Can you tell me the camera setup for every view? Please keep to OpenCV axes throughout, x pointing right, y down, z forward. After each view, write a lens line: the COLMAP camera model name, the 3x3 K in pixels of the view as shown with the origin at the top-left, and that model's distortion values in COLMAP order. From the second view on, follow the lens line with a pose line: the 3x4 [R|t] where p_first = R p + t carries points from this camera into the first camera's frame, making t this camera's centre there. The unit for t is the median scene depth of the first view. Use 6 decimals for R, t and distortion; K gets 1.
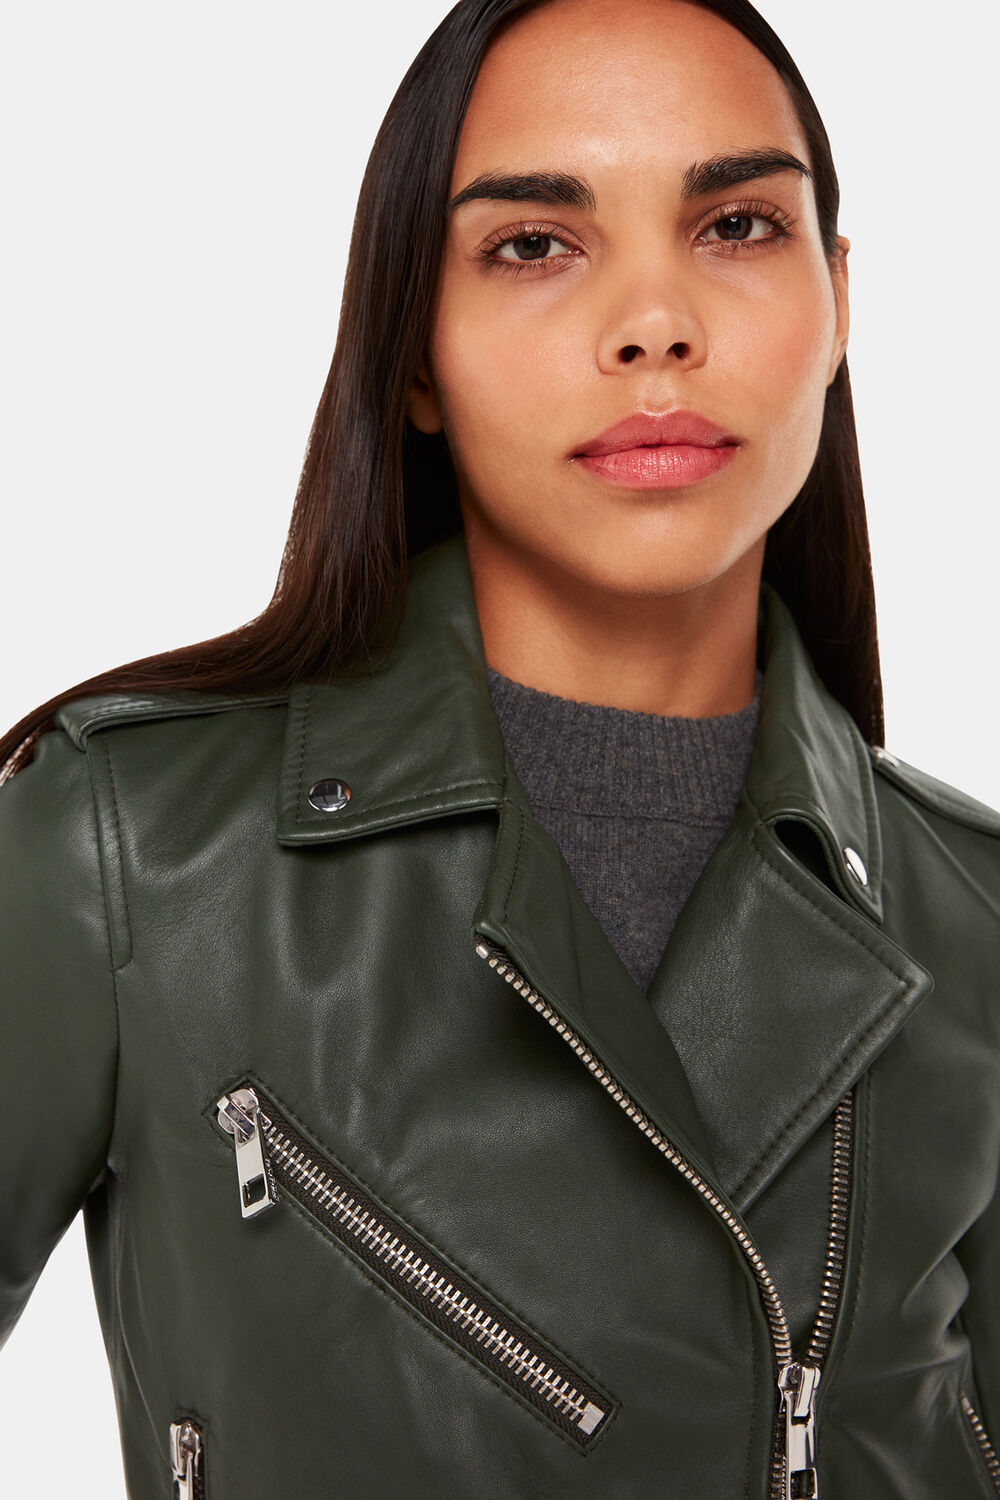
lens RADIAL K [[2152.4, 0, 500.0], [0, 2152.4, 750.0], [0, 0, 1]] dist [-0.020823, -0.039421]
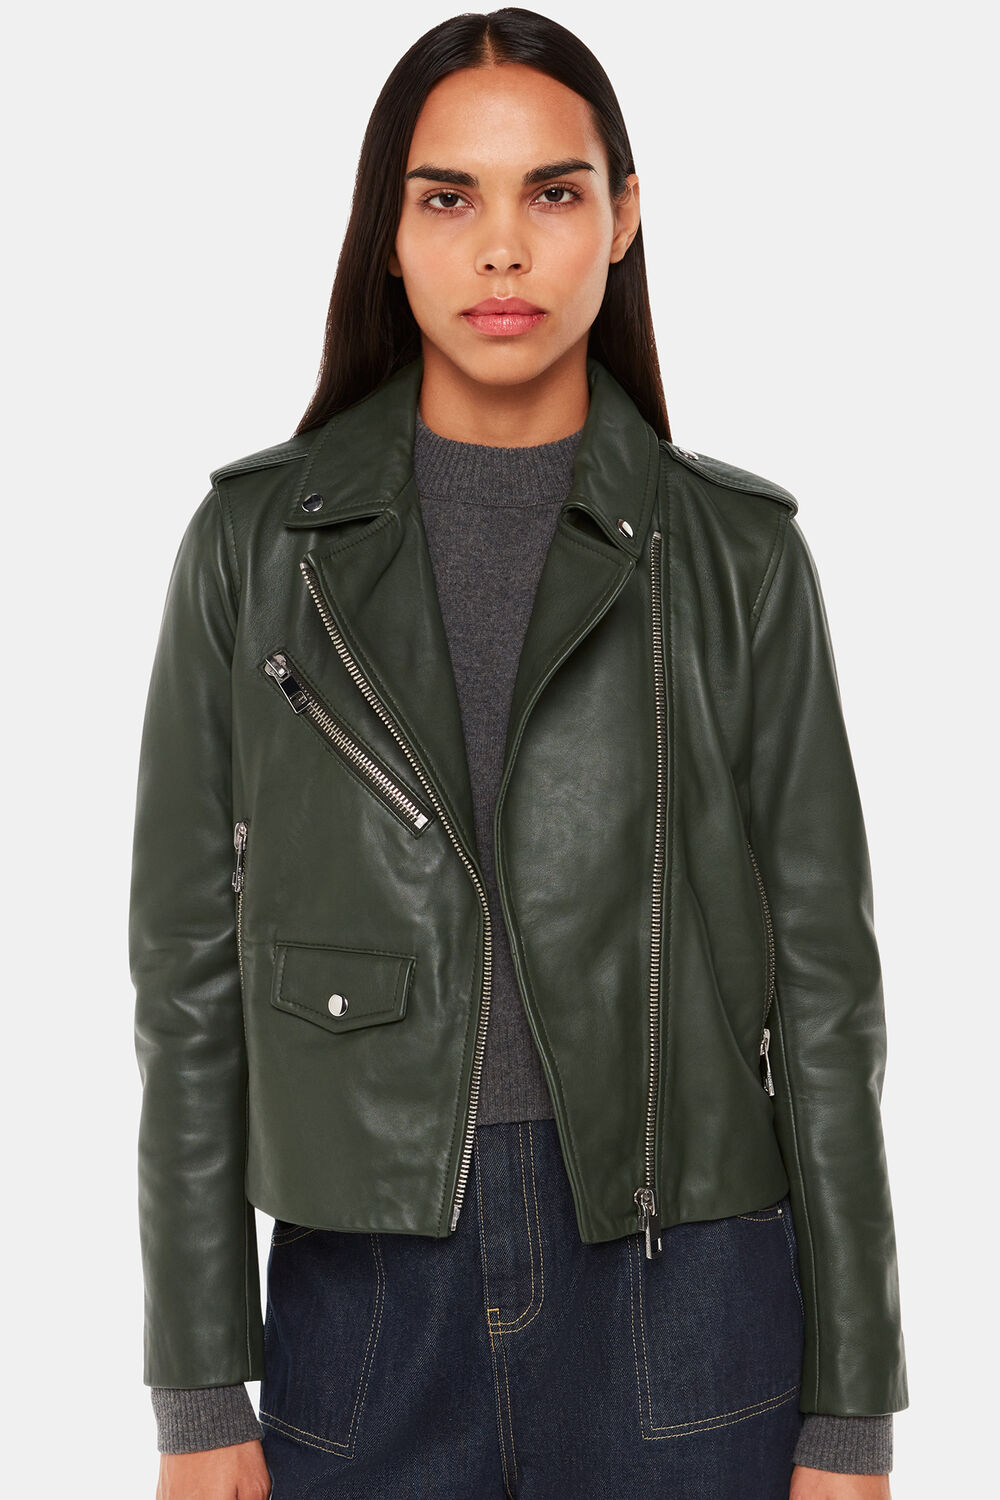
lens RADIAL K [[2152.4, 0, 500.0], [0, 2152.4, 750.0], [0, 0, 1]] dist [-0.020823, -0.039421]
pose [[0.998509, 0.047016, 0.027741, 0.032716], [-0.049689, 0.993207, 0.105218, 0.048653], [-0.022606, -0.106439, 0.994062, -0.977945]]
